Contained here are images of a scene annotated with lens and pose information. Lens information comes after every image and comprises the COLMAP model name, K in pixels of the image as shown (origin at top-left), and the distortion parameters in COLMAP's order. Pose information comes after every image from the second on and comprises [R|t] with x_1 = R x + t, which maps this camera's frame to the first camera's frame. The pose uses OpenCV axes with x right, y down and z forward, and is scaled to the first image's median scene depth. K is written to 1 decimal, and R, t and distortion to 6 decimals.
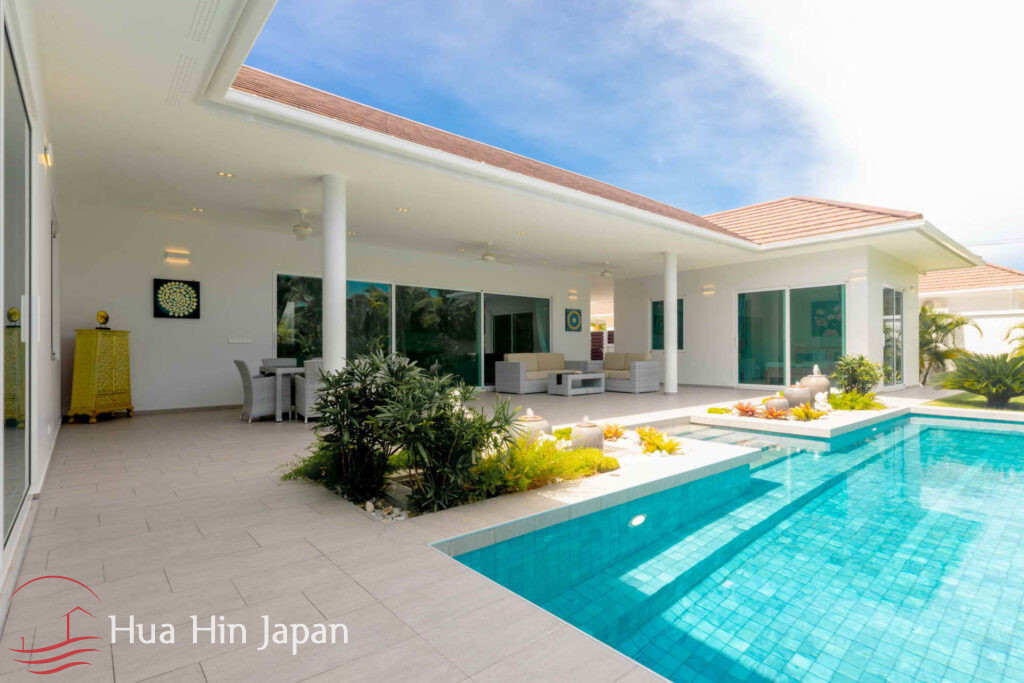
lens RADIAL K [[503.0, 0, 522.4], [0, 503.0, 343.4], [0, 0, 1]] dist [0.003470, 0.000998]
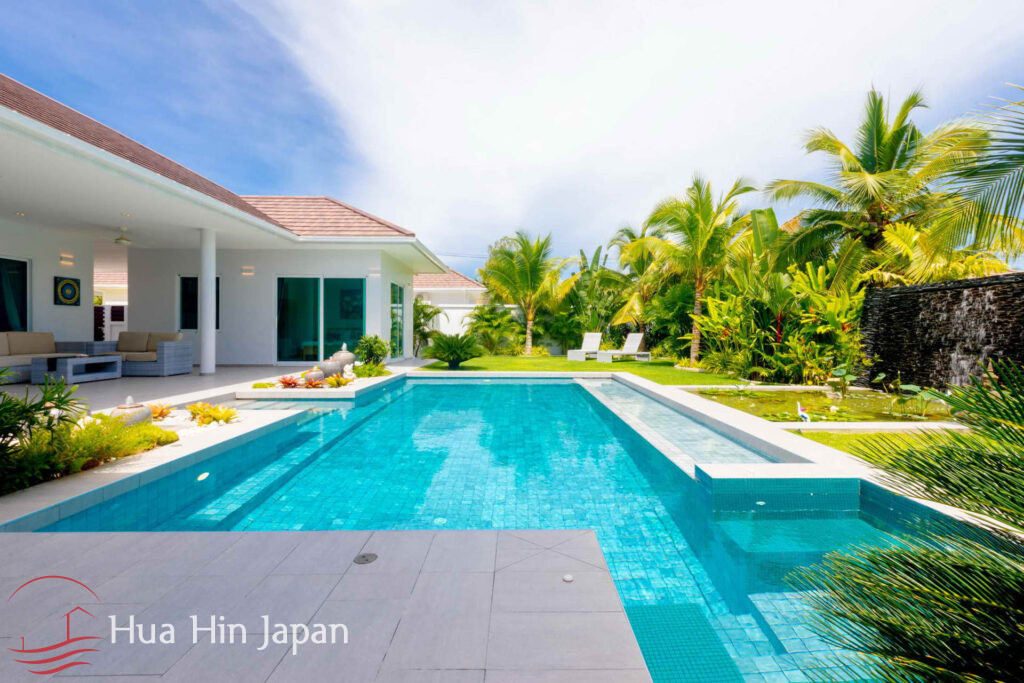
lens RADIAL K [[503.0, 0, 522.4], [0, 503.0, 343.4], [0, 0, 1]] dist [0.003470, 0.000998]
pose [[0.645086, -0.013393, 0.763992, -0.065311], [-0.017721, 0.999315, 0.032482, -0.003206], [-0.763904, -0.034492, 0.644407, -0.107871]]
